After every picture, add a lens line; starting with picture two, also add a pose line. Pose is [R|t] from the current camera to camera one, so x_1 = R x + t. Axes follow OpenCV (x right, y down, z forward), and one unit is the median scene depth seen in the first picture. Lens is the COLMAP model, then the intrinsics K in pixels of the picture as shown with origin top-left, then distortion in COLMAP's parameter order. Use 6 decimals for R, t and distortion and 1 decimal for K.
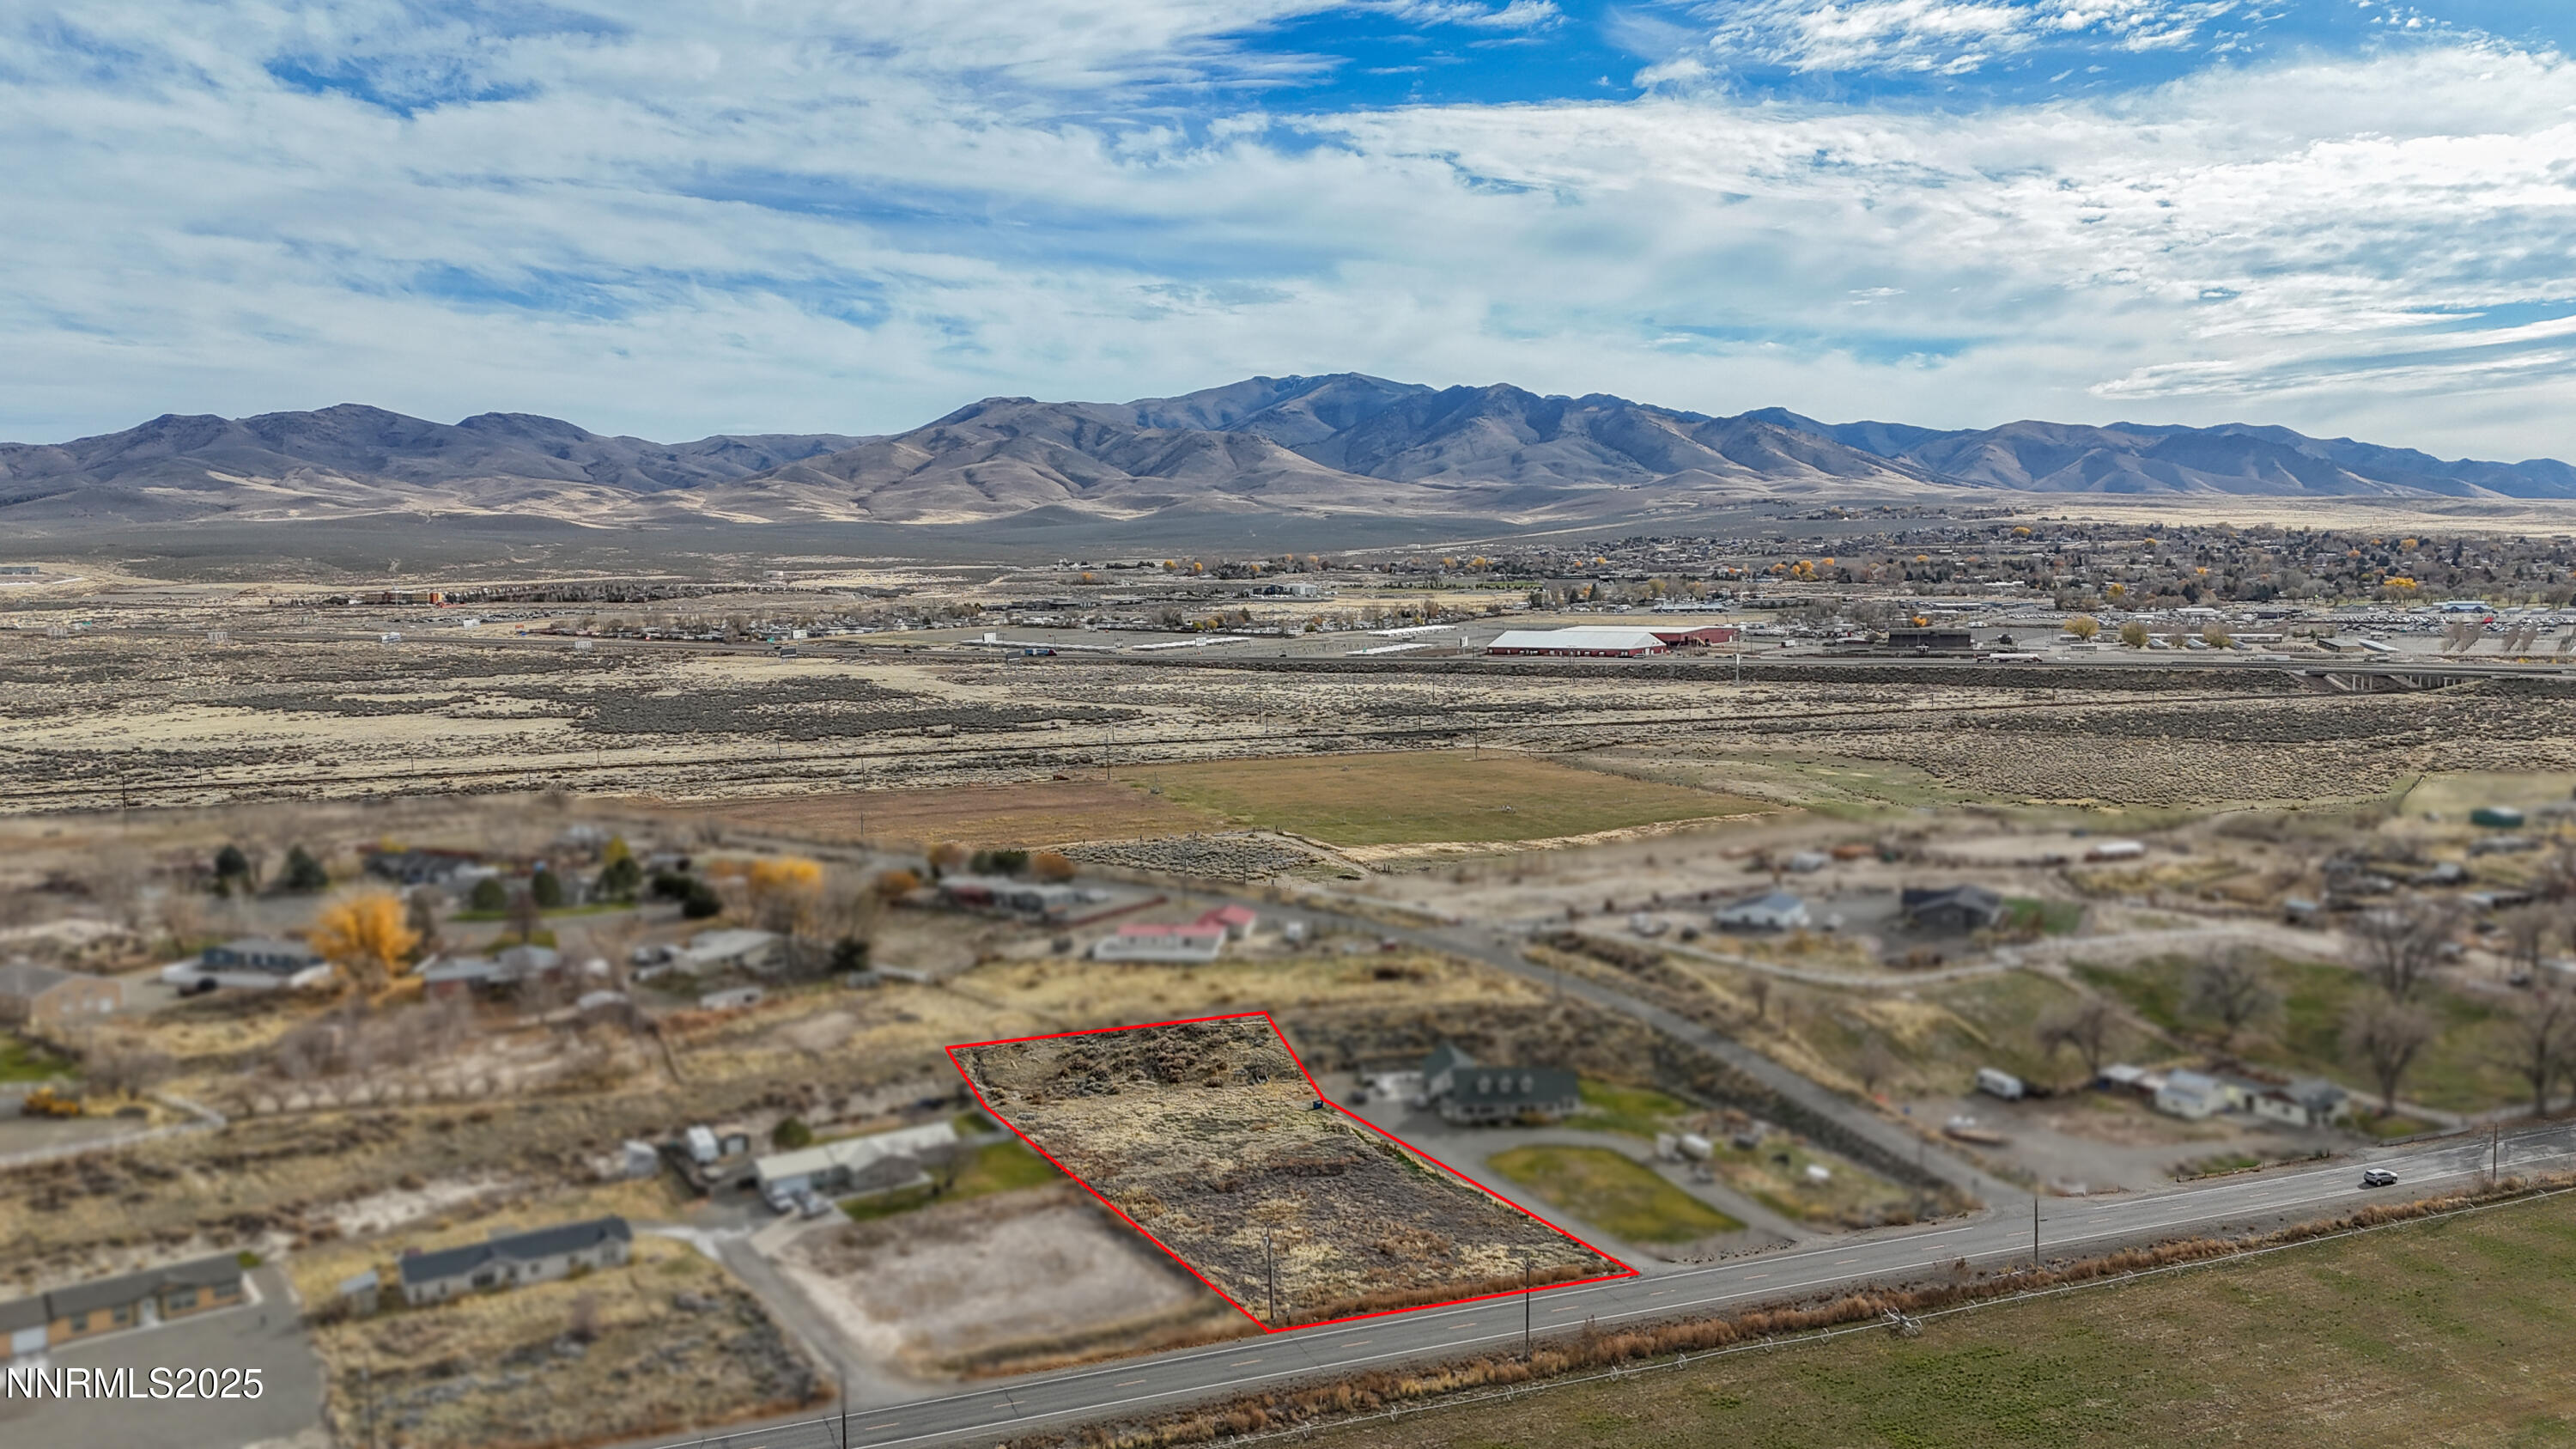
lens RADIAL K [[1893.3, 0, 1300.1], [0, 1893.3, 727.5], [0, 0, 1]] dist [0.060660, -0.074150]
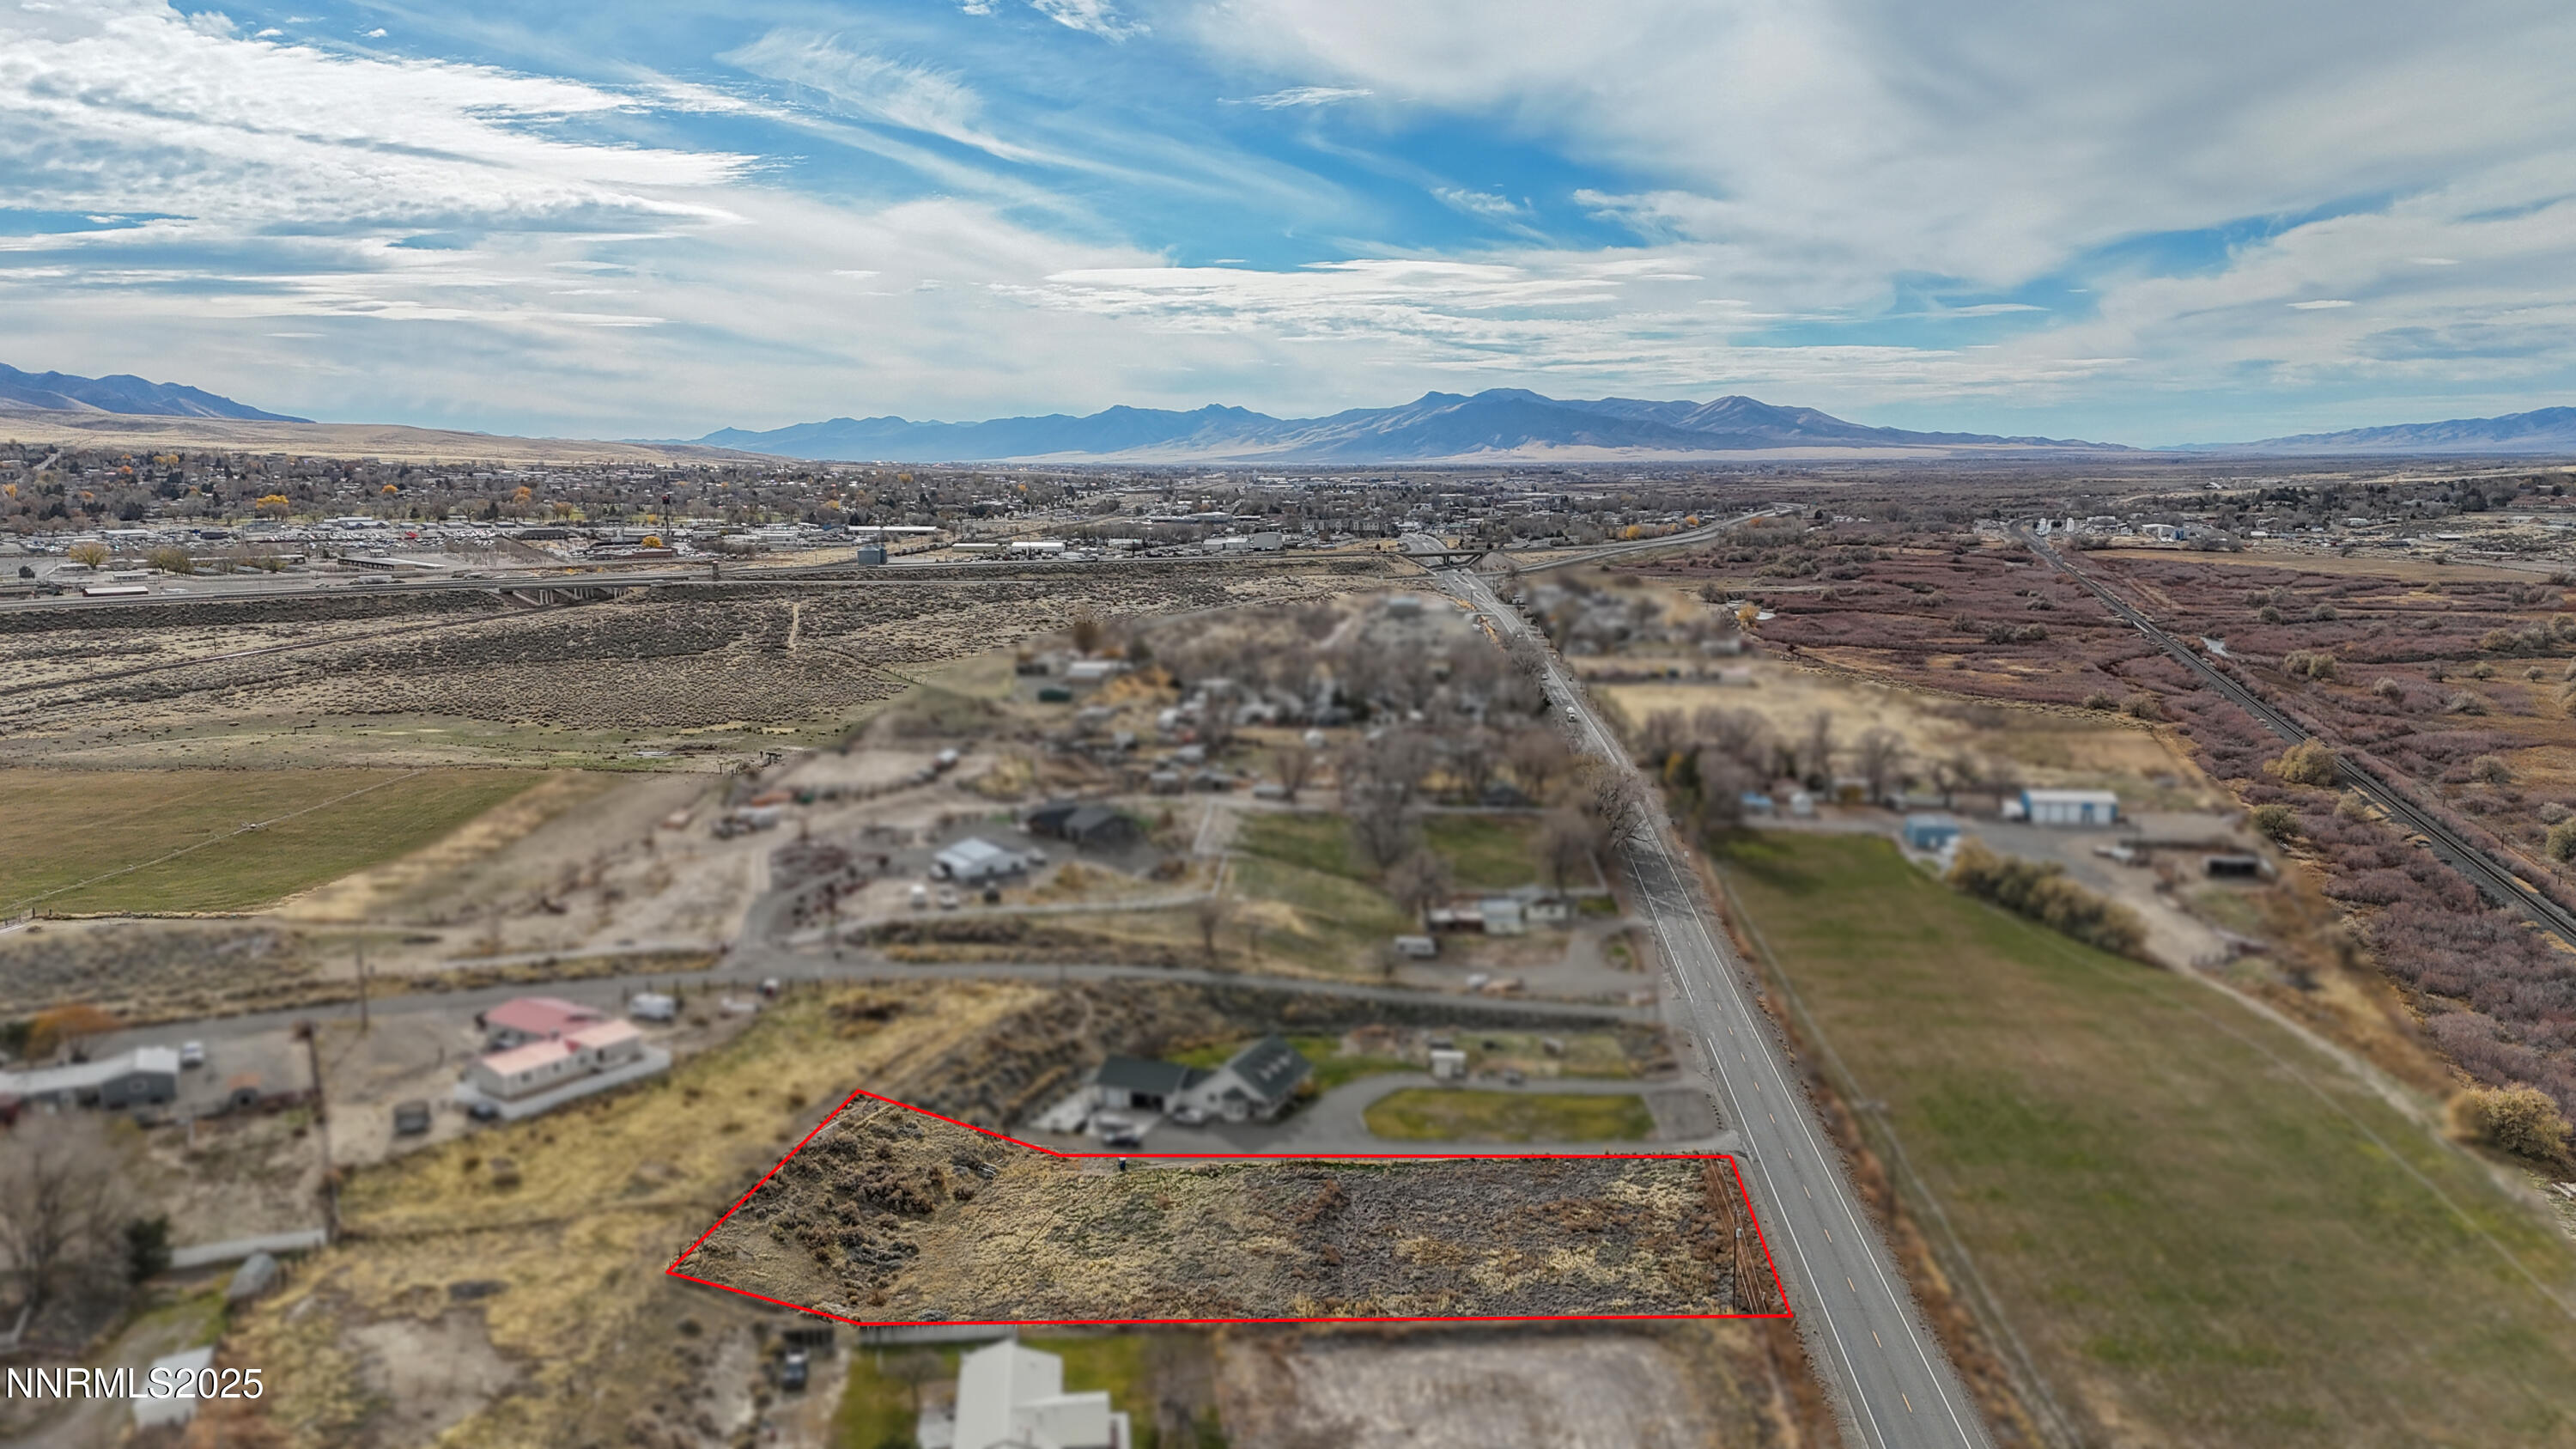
lens RADIAL K [[1893.3, 0, 1300.1], [0, 1893.3, 727.5], [0, 0, 1]] dist [0.060660, -0.074150]
pose [[0.433435, -0.119561, 0.893219, -0.142134], [0.080691, 0.992328, 0.093671, -0.011941], [-0.897565, 0.031475, 0.439757, 0.122180]]
